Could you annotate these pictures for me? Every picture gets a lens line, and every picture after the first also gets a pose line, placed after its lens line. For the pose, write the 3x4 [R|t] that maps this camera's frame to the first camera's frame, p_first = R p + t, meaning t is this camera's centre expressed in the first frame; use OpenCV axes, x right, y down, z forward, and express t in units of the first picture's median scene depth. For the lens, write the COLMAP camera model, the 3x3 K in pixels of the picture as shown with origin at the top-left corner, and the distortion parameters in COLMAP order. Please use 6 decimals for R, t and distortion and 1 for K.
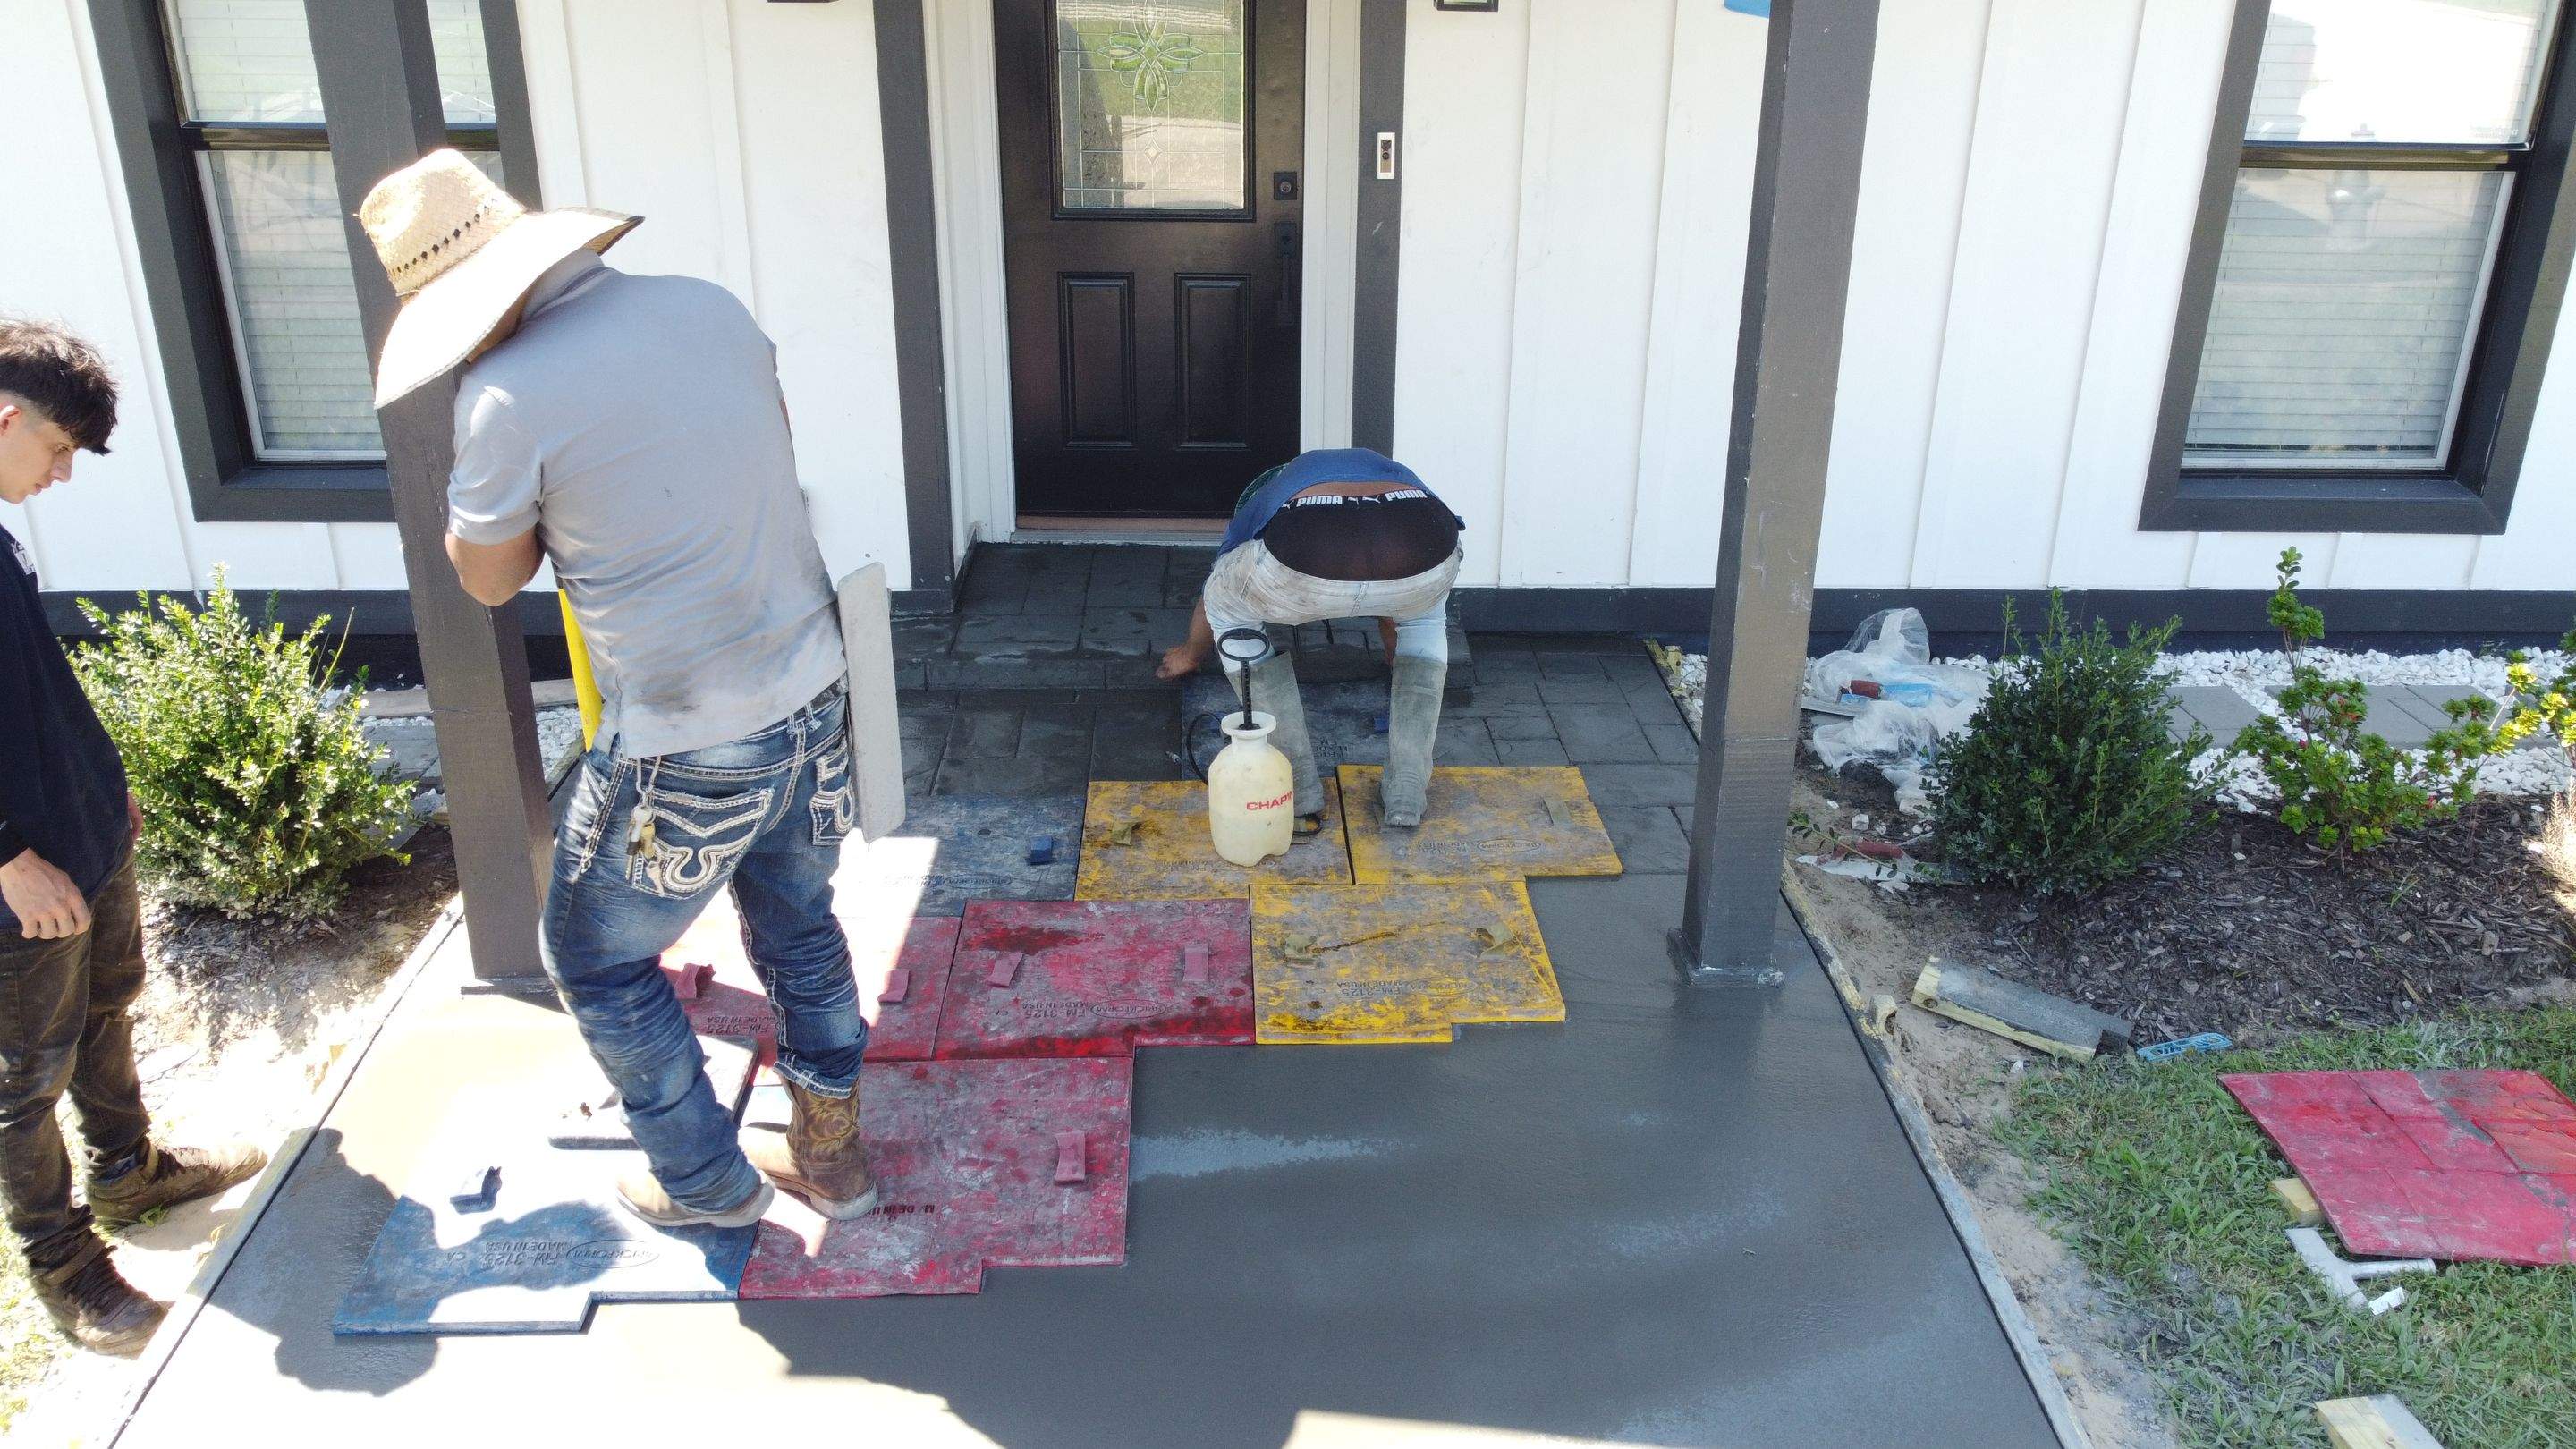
lens RADIAL K [[1950.2, 0, 1289.3], [0, 1950.2, 712.5], [0, 0, 1]] dist [-0.003838, -0.003567]
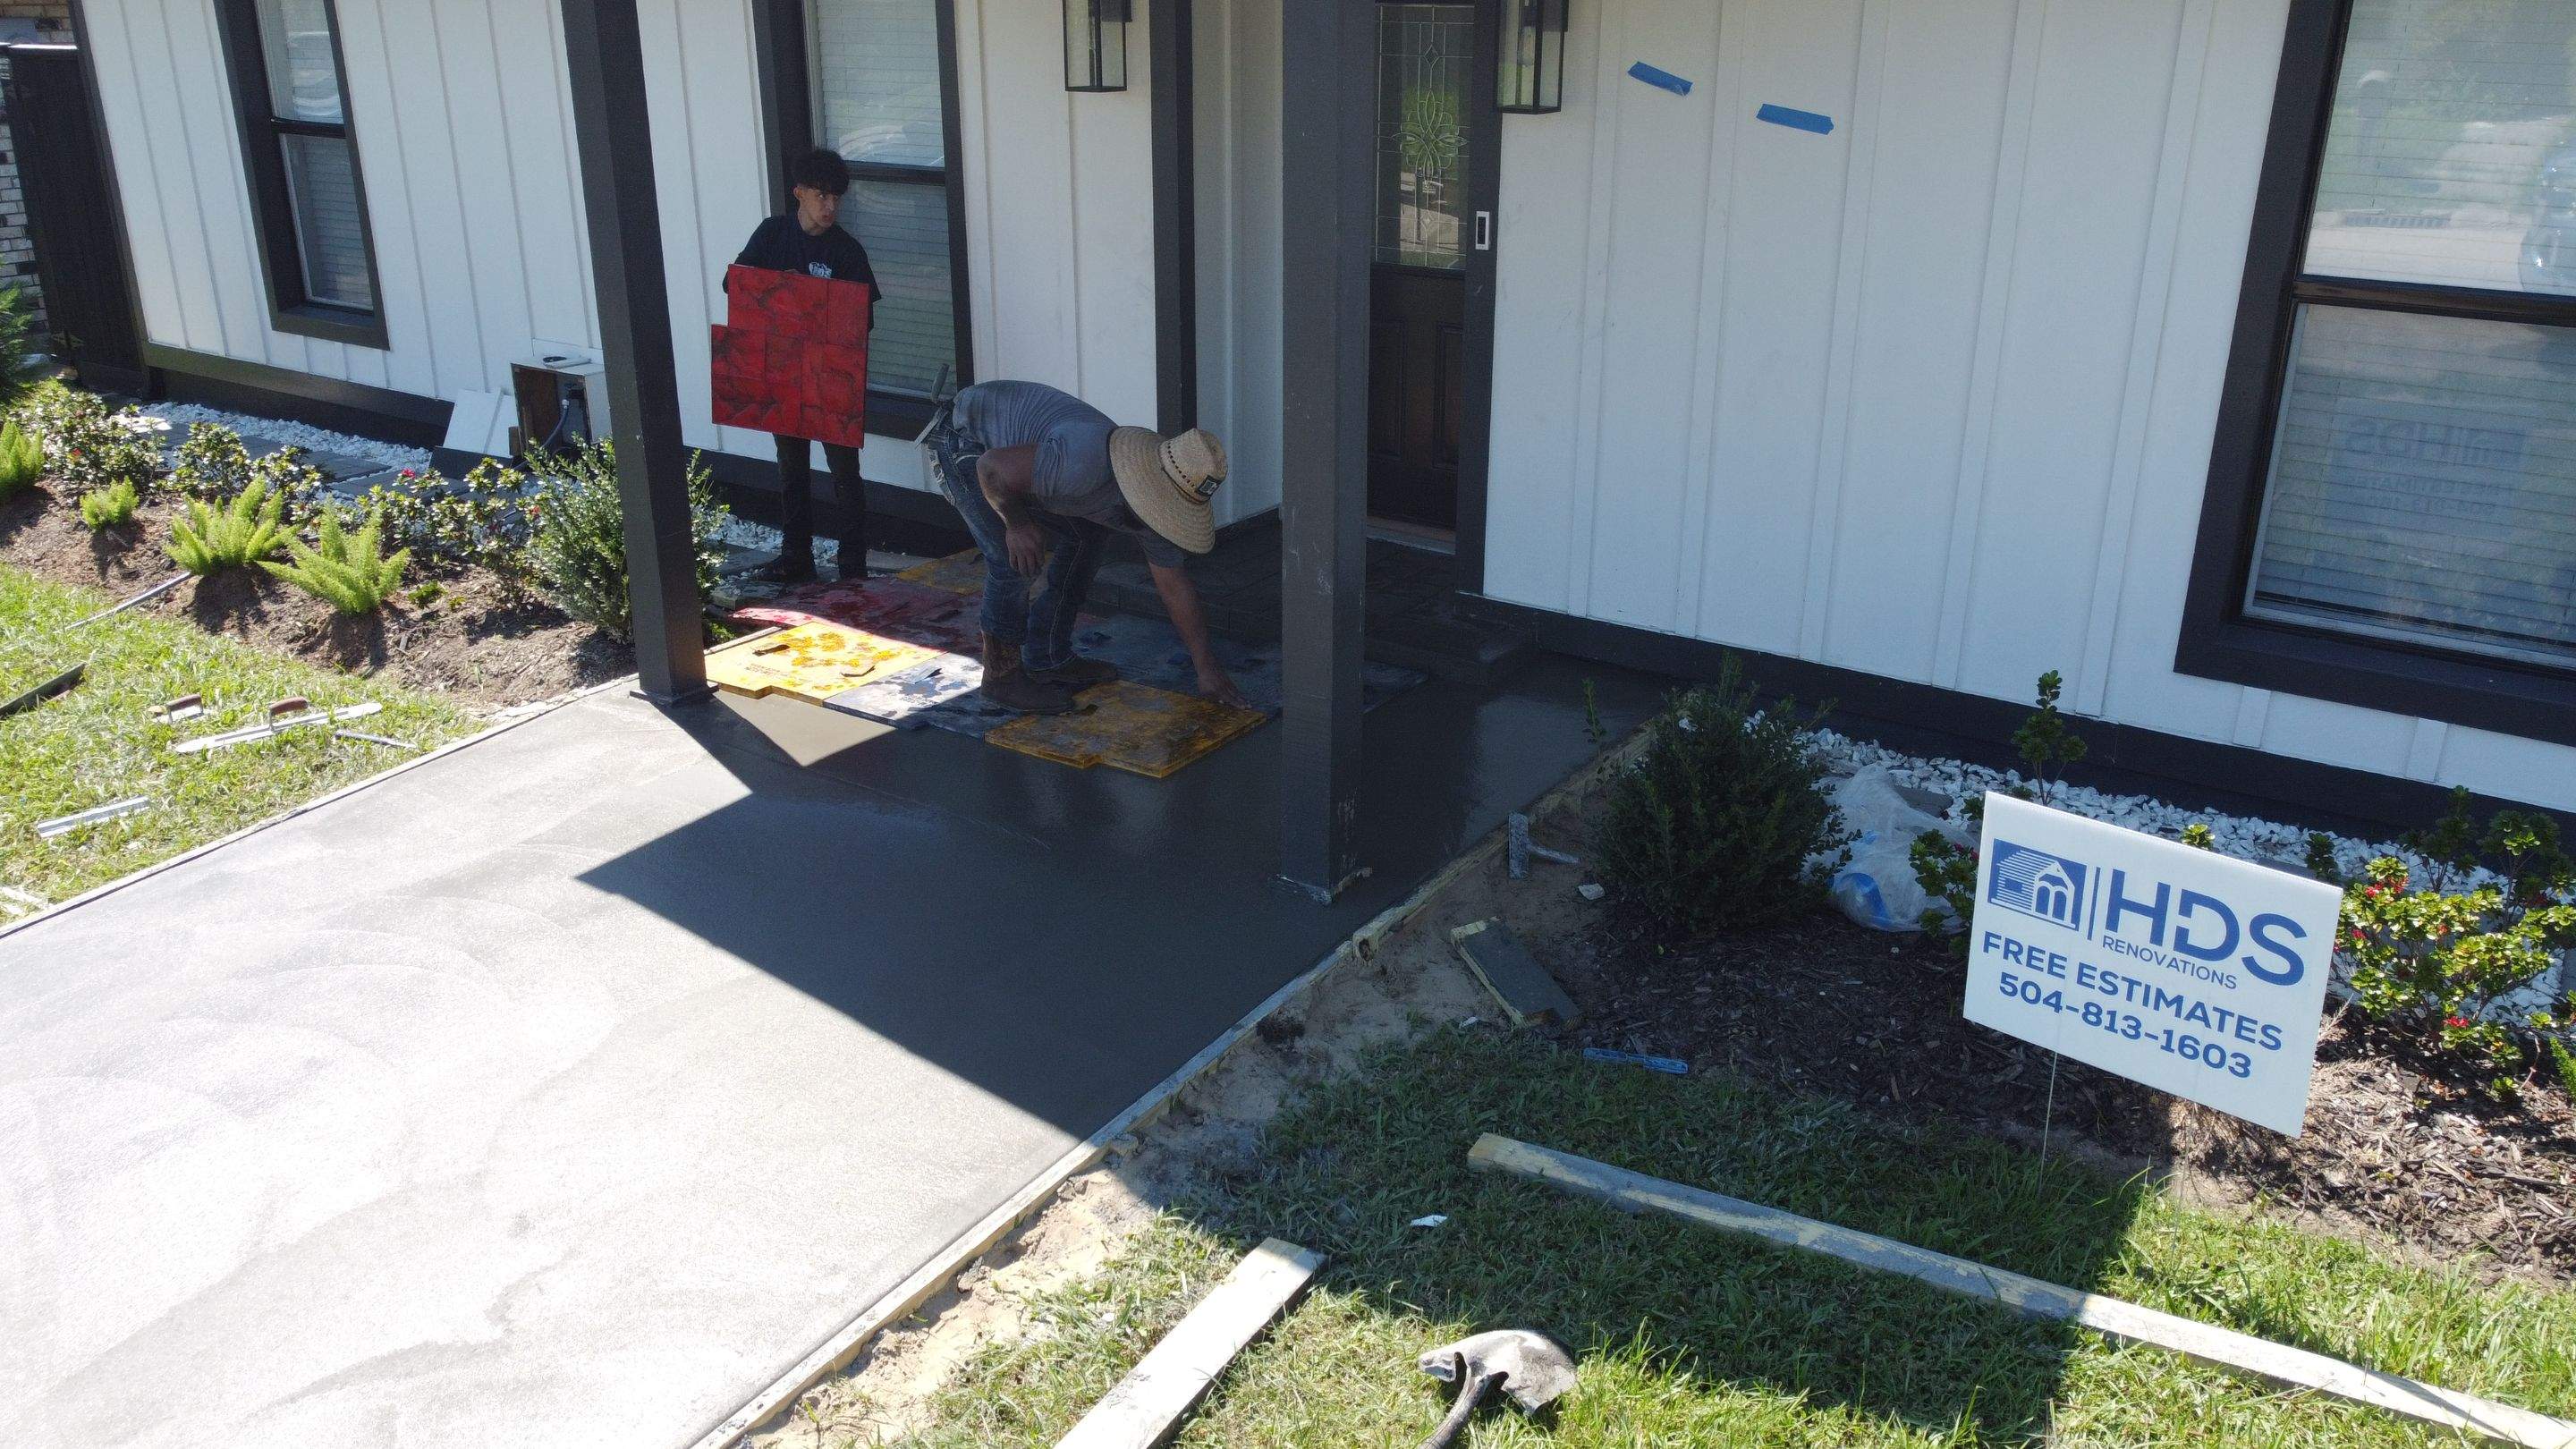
lens RADIAL K [[1950.2, 0, 1290.3], [0, 1950.2, 705.4], [0, 0, 1]] dist [-0.003838, -0.003567]
pose [[0.811524, 0.198804, -0.549459, 0.807233], [-0.221506, 0.974824, 0.025555, -0.007526], [0.540706, 0.100970, 0.835130, -0.039563]]
